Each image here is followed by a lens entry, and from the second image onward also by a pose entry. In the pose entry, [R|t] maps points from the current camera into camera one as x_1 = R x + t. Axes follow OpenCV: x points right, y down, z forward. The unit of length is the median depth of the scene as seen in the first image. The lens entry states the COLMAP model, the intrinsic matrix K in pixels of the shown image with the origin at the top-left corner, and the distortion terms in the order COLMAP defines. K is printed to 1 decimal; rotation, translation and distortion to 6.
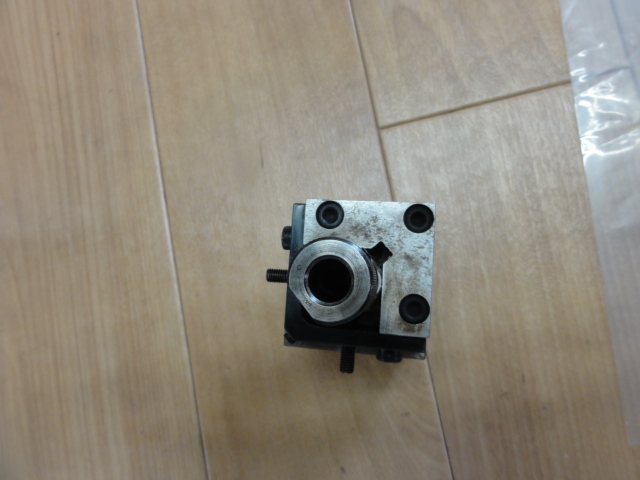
lens RADIAL K [[457.7, 0, 322.3], [0, 457.7, 240.0], [0, 0, 1]] dist [-0.001940, -0.000850]
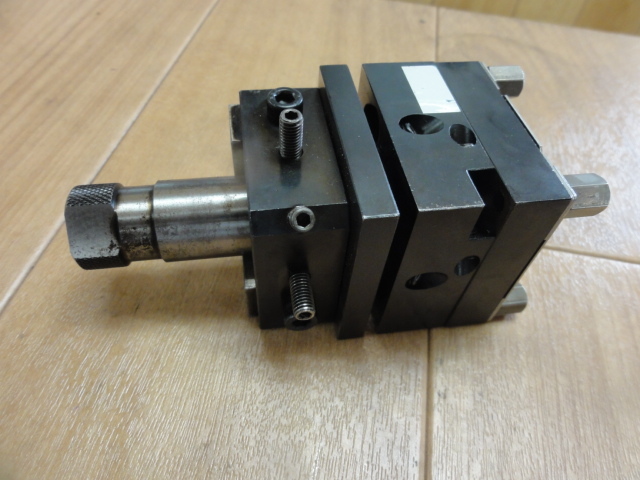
lens RADIAL K [[457.7, 0, 322.3], [0, 457.7, 240.0], [0, 0, 1]] dist [-0.001940, -0.000850]
pose [[0.907297, 0.419289, -0.031764, 0.003825], [-0.374134, 0.770486, -0.516115, 0.169715], [-0.191928, 0.480153, 0.855930, 0.427849]]
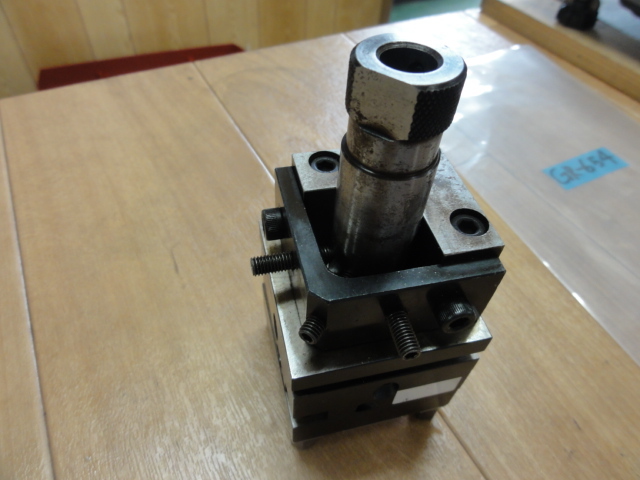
lens RADIAL K [[457.7, 0, 322.3], [0, 457.7, 240.0], [0, 0, 1]] dist [-0.001940, -0.000850]
pose [[0.927759, -0.072213, 0.366125, -0.178600], [0.279189, 0.785313, -0.552572, 0.302231], [-0.247621, 0.614872, 0.748743, 0.285177]]
